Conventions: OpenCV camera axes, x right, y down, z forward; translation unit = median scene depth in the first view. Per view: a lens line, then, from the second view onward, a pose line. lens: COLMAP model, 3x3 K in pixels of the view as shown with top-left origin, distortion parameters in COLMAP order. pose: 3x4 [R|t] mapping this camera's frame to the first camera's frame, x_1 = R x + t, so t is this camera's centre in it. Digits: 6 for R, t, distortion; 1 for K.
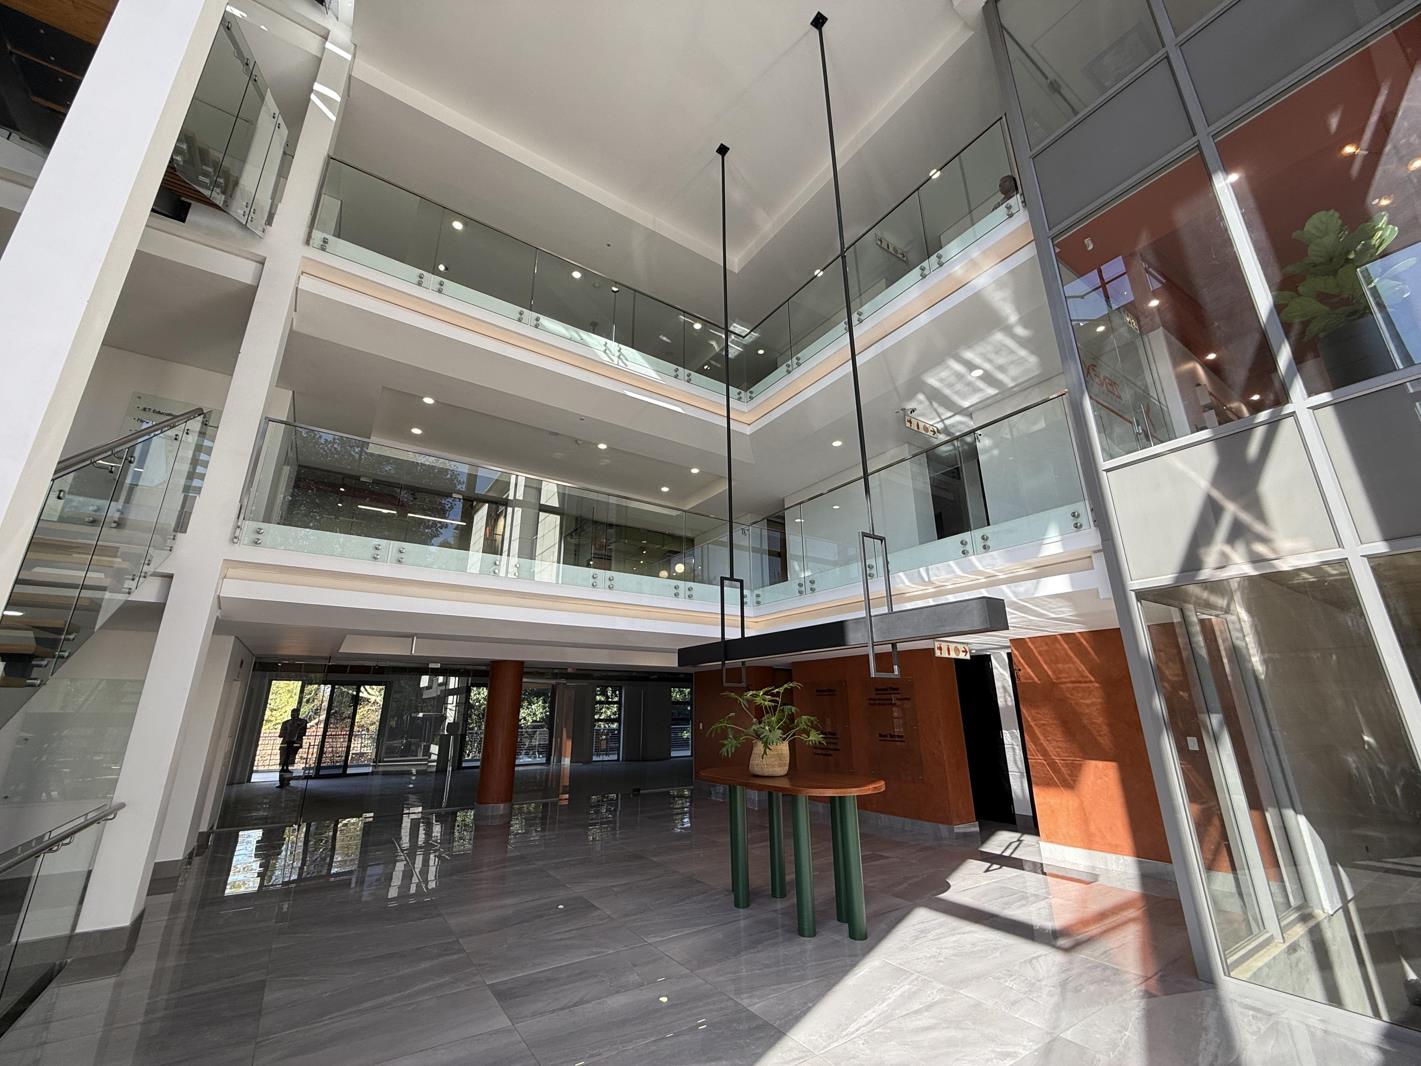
lens RADIAL K [[566.2, 0, 703.4], [0, 566.2, 533.3], [0, 0, 1]] dist [0.000599, 0.000707]
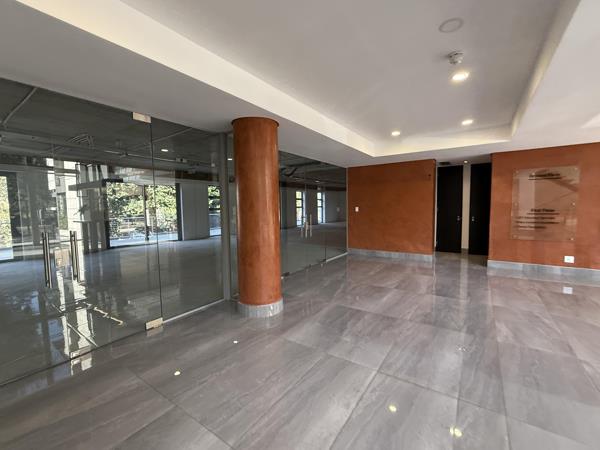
lens RADIAL K [[261.0, 0, 299.9], [0, 261.0, 225.7], [0, 0, 1]] dist [0.004413, -0.000143]
pose [[0.927698, -0.036244, 0.371568, -0.540648], [-0.100781, 0.934014, 0.342727, 0.292779], [-0.359471, -0.355394, 0.862830, 0.829025]]
